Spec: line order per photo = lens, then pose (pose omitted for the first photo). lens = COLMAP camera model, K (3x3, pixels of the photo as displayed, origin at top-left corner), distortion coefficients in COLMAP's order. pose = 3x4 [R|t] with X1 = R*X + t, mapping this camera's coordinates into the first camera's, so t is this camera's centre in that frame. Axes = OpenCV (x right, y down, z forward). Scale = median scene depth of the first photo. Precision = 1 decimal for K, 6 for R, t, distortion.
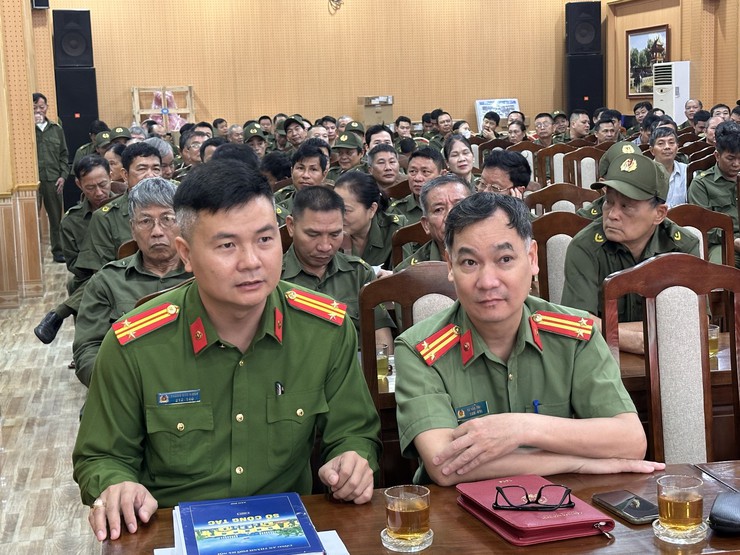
lens RADIAL K [[1268.5, 0, 369.8], [0, 1268.5, 277.6], [0, 0, 1]] dist [0.044811, 0.000000]
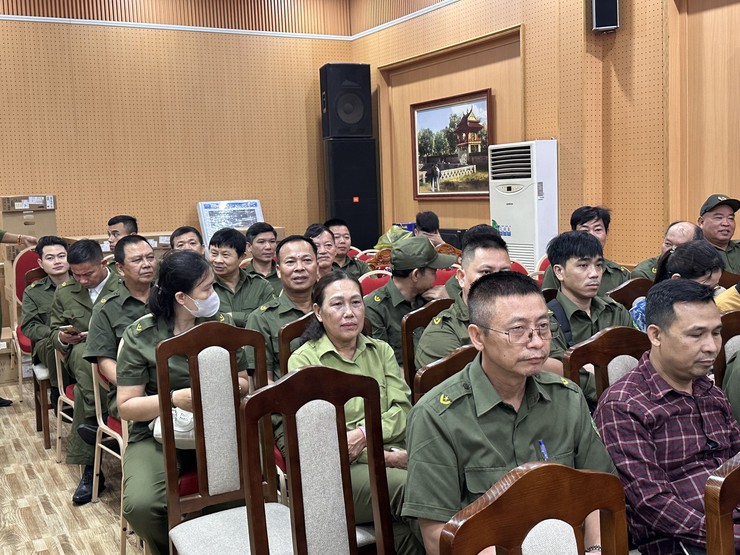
lens RADIAL K [[878.6, 0, 371.1], [0, 878.6, 283.3], [0, 0, 1]] dist [0.105594, 0.000000]
pose [[0.957102, -0.030460, 0.288145, 0.037585], [0.042258, 0.998500, -0.034814, -0.082149], [-0.286653, 0.045497, 0.956954, 0.566745]]
